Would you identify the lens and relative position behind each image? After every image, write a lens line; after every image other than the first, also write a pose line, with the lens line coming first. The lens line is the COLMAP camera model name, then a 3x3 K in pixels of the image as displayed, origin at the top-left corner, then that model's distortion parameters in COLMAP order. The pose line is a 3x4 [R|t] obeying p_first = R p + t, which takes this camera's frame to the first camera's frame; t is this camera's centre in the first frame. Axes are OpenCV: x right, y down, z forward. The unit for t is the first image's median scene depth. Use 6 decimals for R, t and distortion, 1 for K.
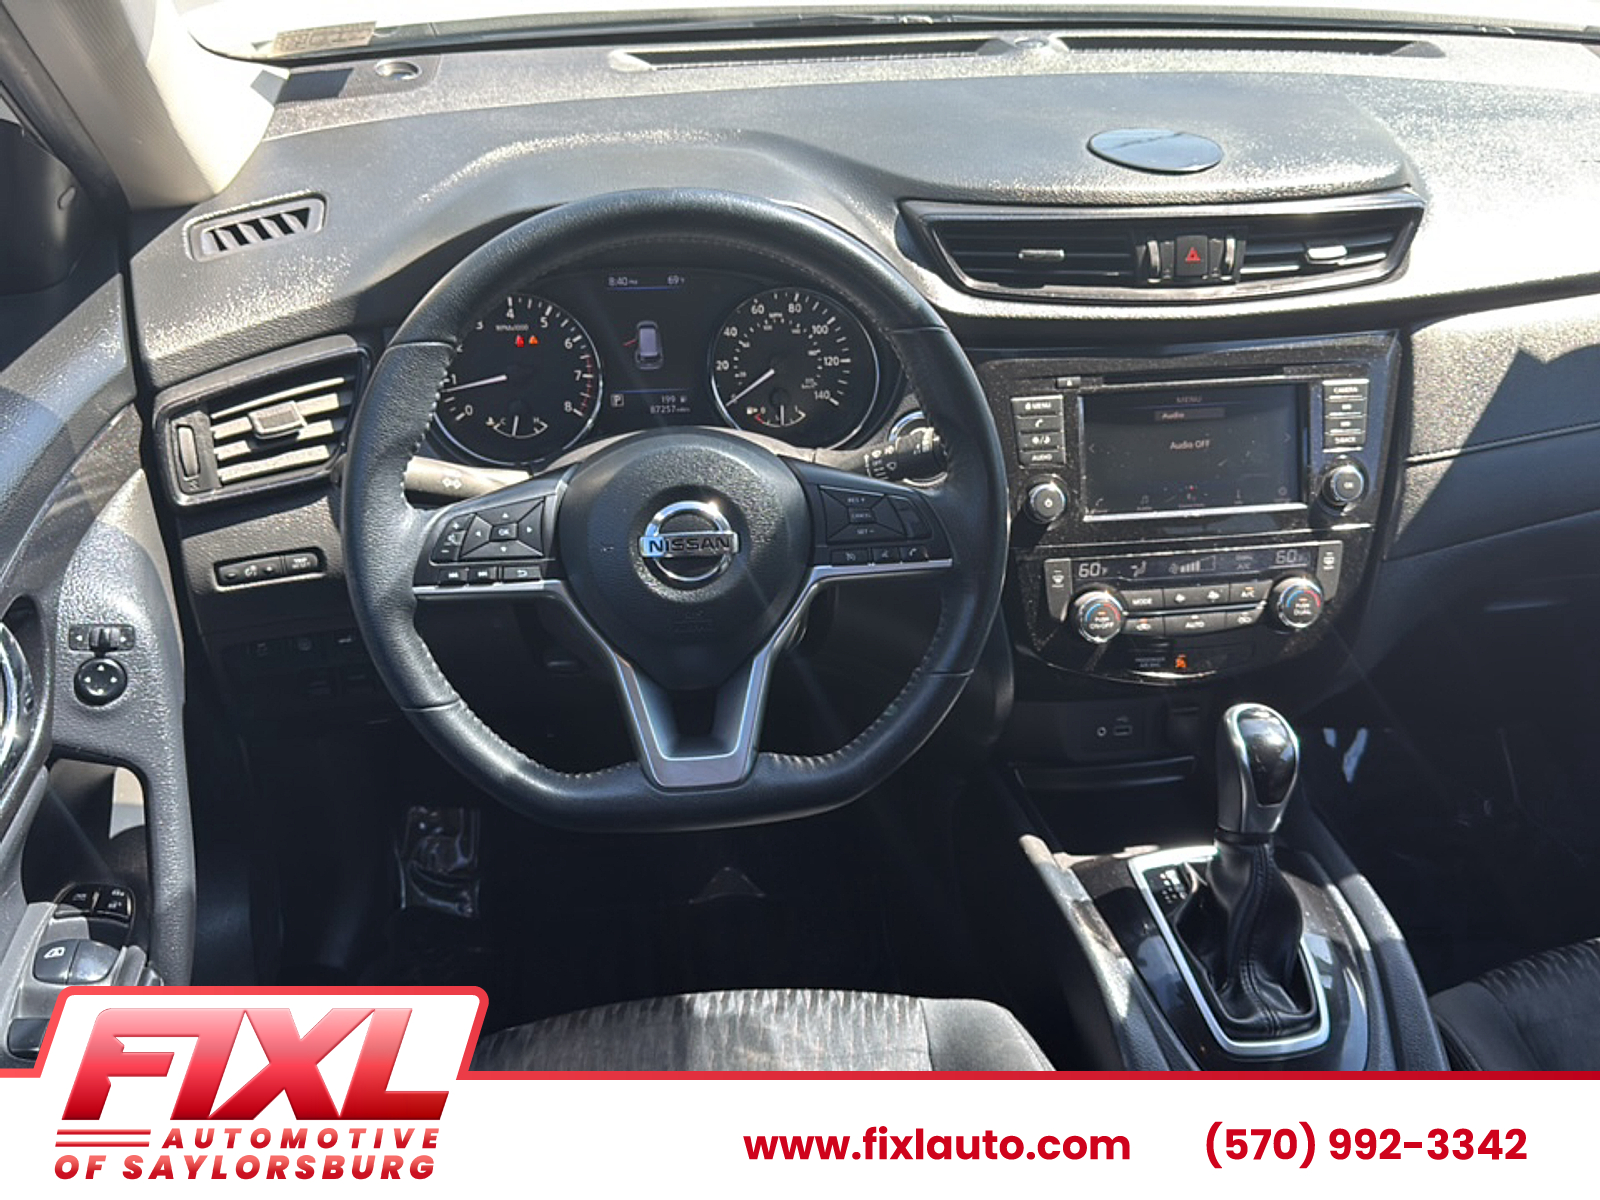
lens RADIAL K [[1422.0, 0, 799.2], [0, 1422.0, 606.2], [0, 0, 1]] dist [0.163626, -0.398363]
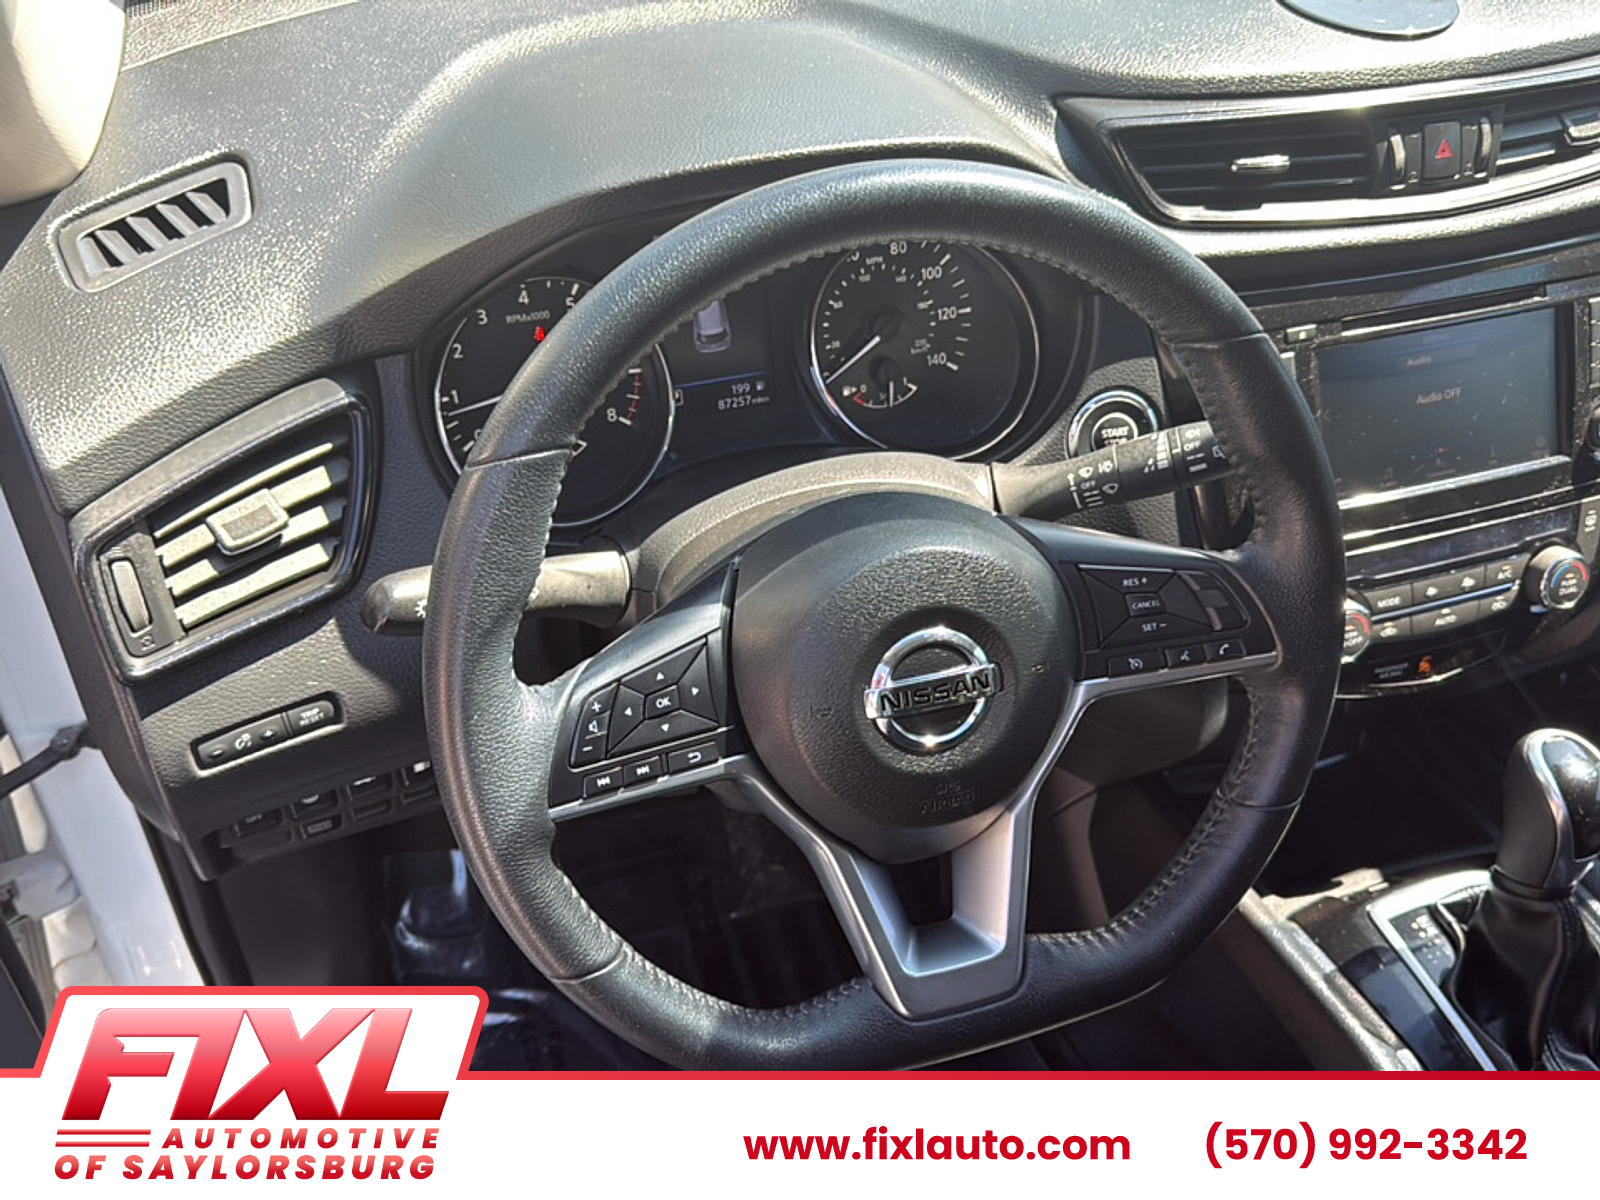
lens RADIAL K [[1436.5, 0, 792.1], [0, 1436.5, 604.0], [0, 0, 1]] dist [0.170768, -0.432068]
pose [[0.987421, -0.113300, 0.110282, -0.174068], [0.095819, 0.983629, 0.152620, -0.158567], [-0.125768, -0.140133, 0.982113, 0.263011]]
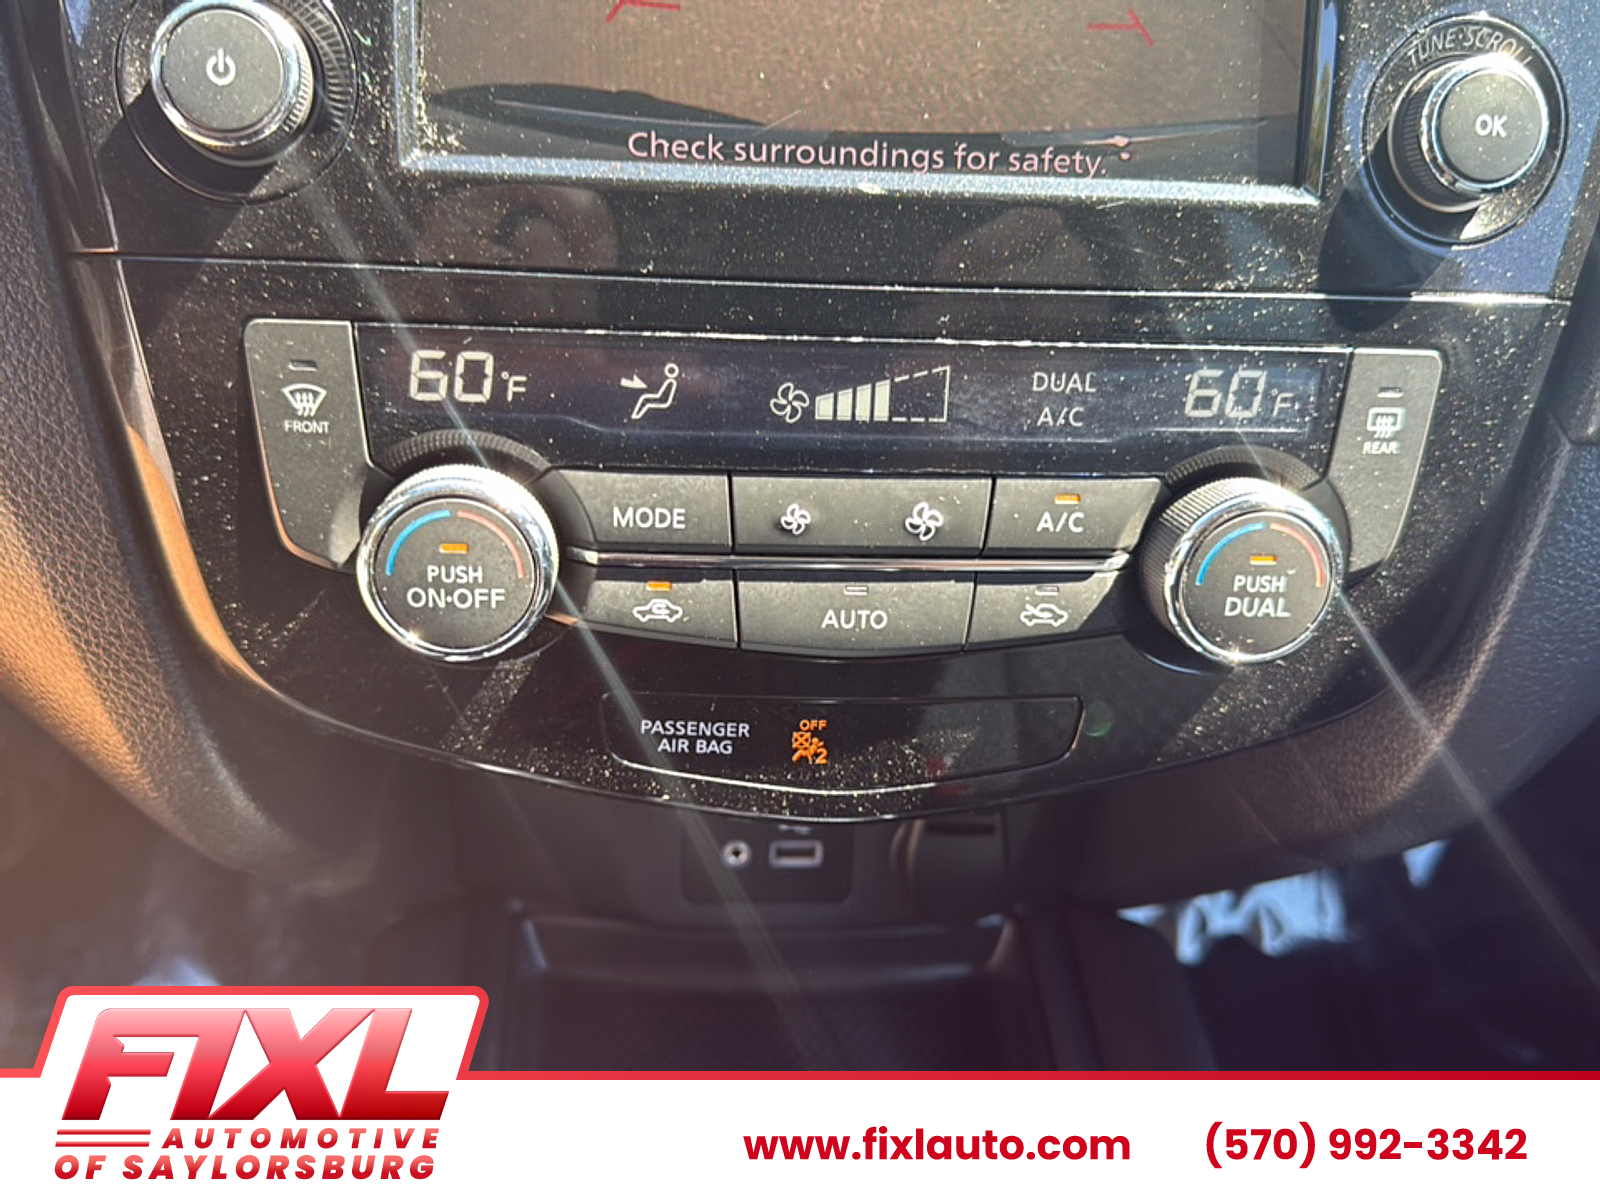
lens RADIAL K [[1436.5, 0, 792.1], [0, 1436.5, 604.0], [0, 0, 1]] dist [0.170768, -0.432068]
pose [[0.994769, 0.088524, -0.050963, 0.286410], [-0.084134, 0.993021, 0.082646, -0.011660], [0.057924, -0.077926, 0.995275, 0.753016]]
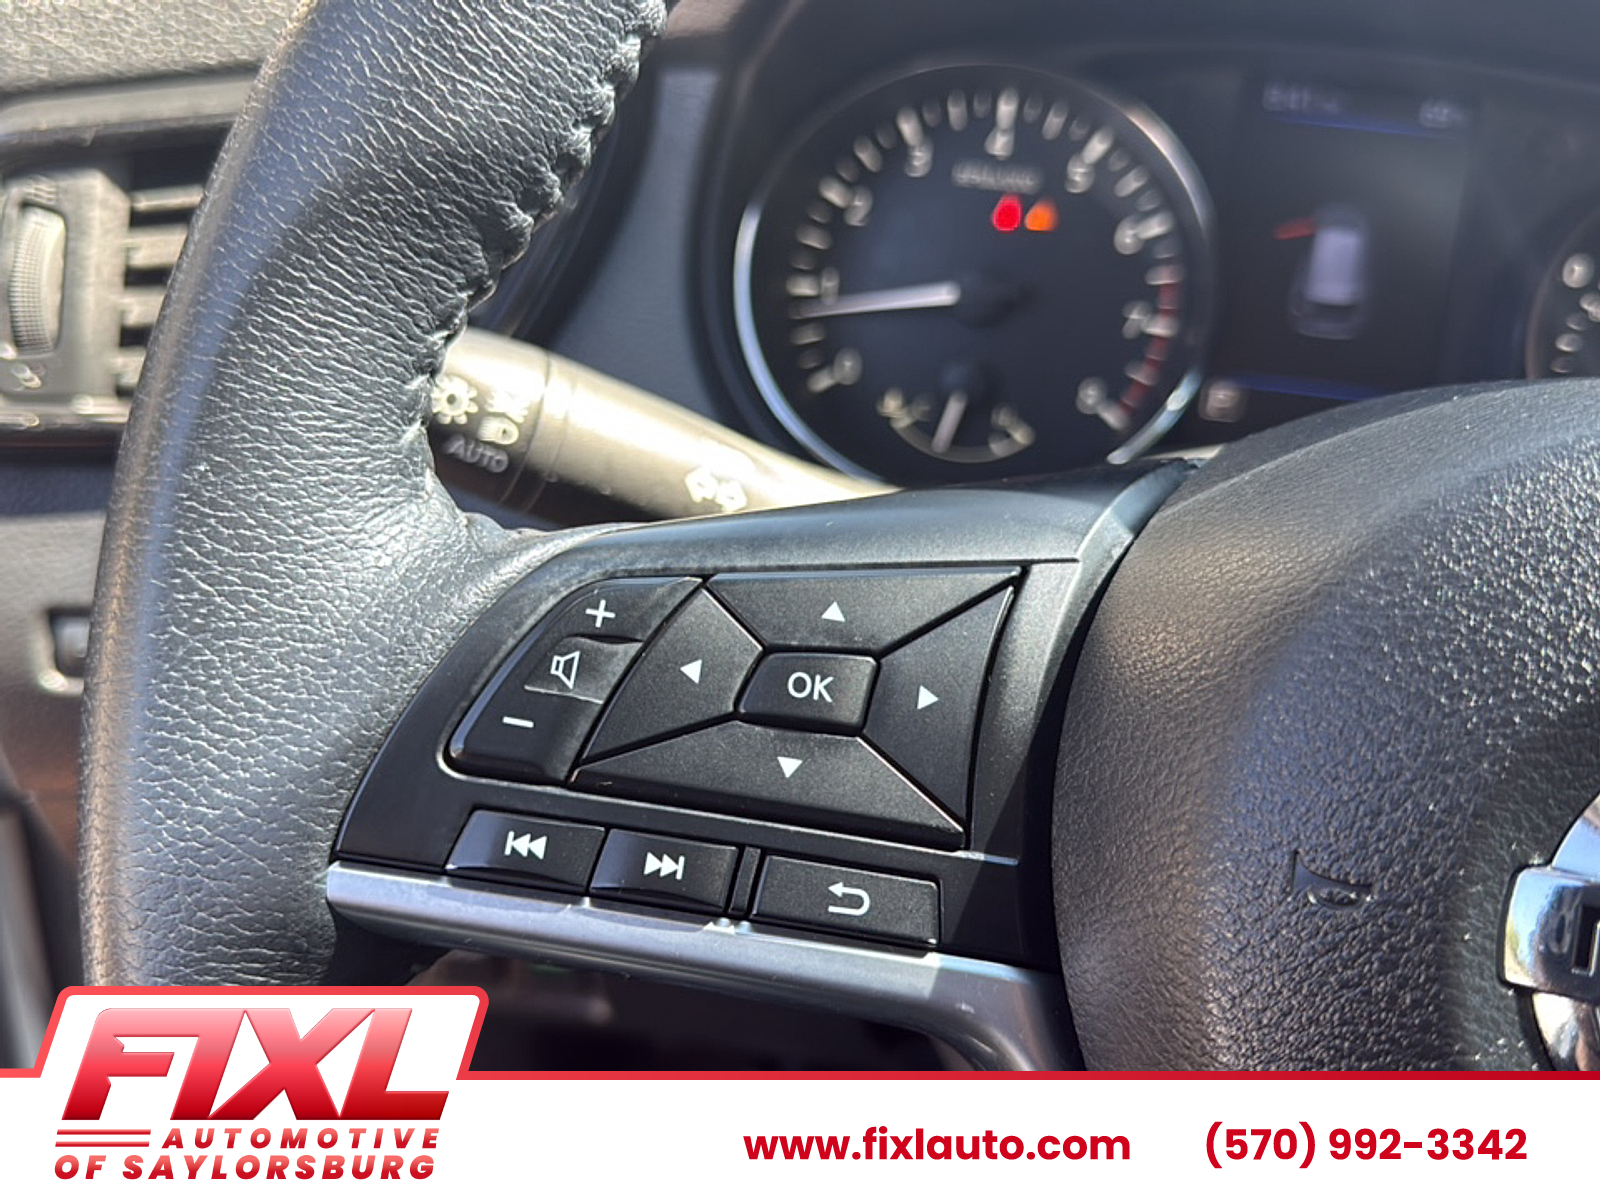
lens RADIAL K [[1505.6, 0, 800.0], [0, 1505.6, 600.0], [0, 0, 1]] dist [0.127739, -0.438114]
pose [[0.943419, 0.184062, -0.275831, -0.120120], [-0.214537, 0.973057, -0.084458, -0.036411], [0.252854, 0.138856, 0.957488, 0.634393]]
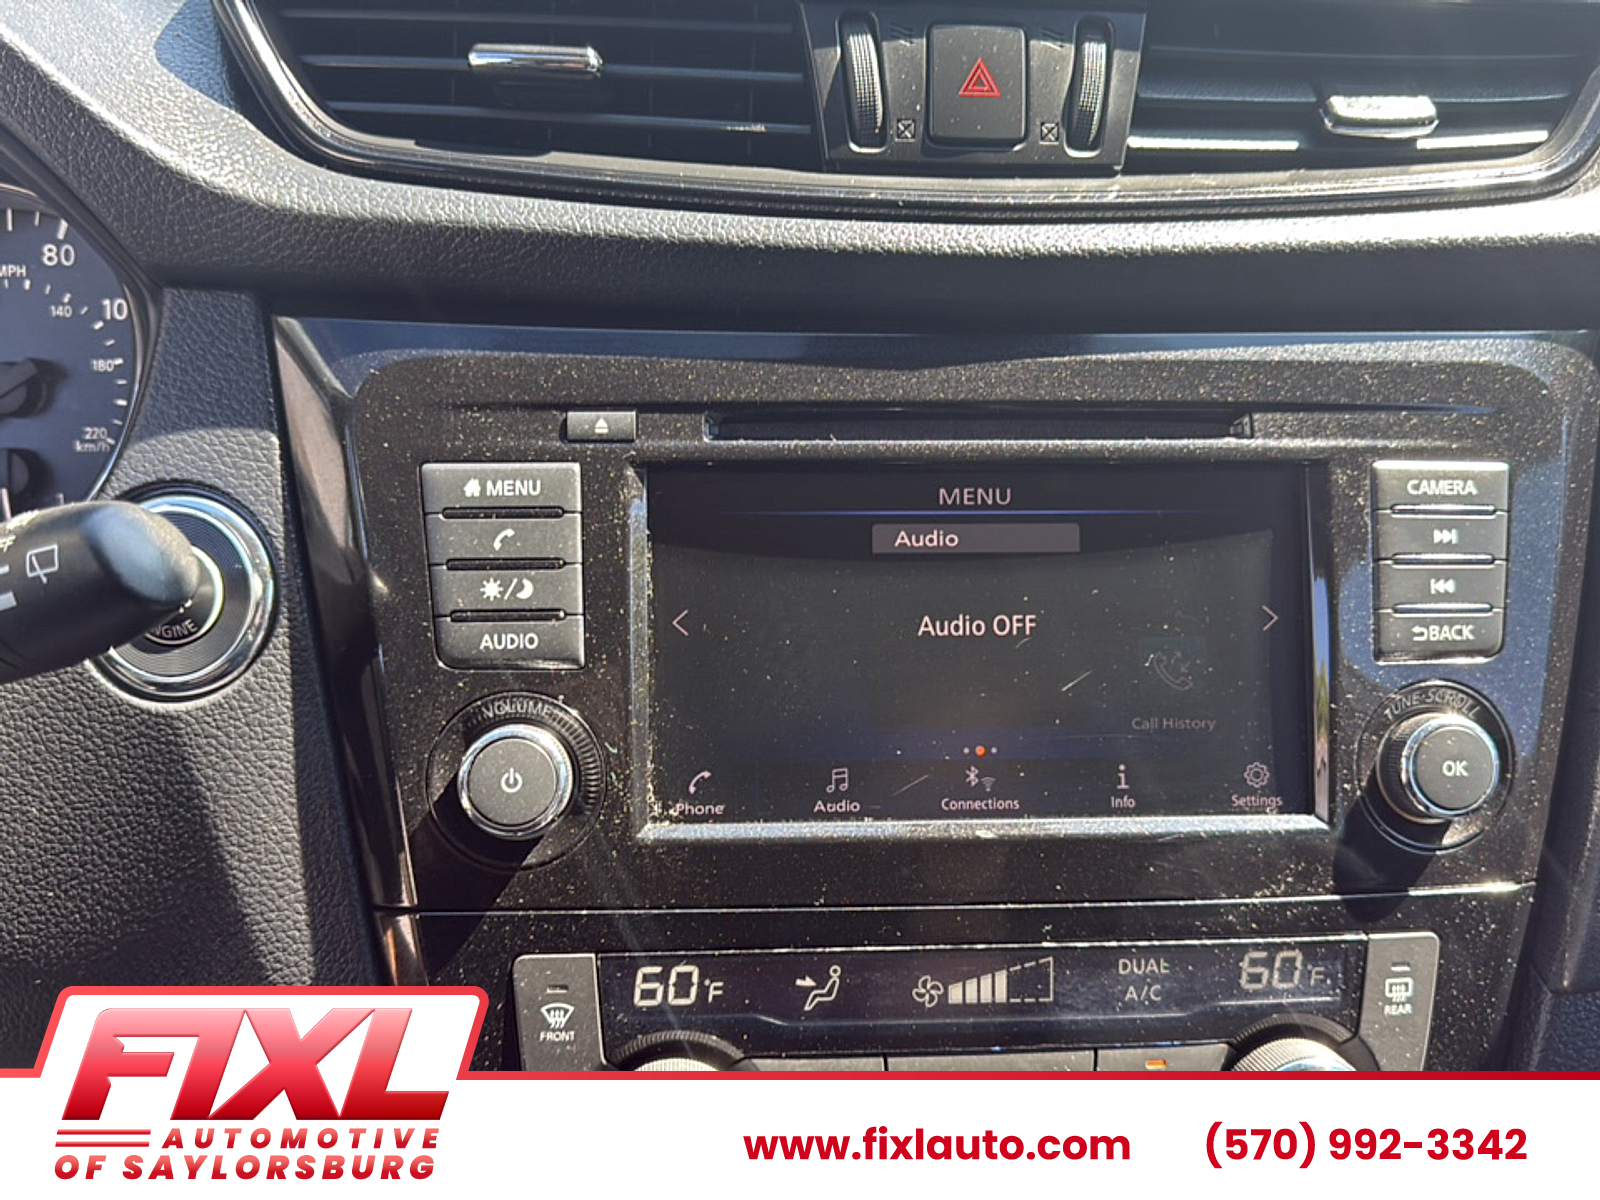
lens RADIAL K [[1436.5, 0, 792.1], [0, 1436.5, 604.0], [0, 0, 1]] dist [0.170768, -0.432068]
pose [[0.996458, 0.039142, -0.074427, 0.258424], [-0.048611, 0.990321, -0.130004, -0.072086], [0.068618, 0.133162, 0.988716, 0.669350]]
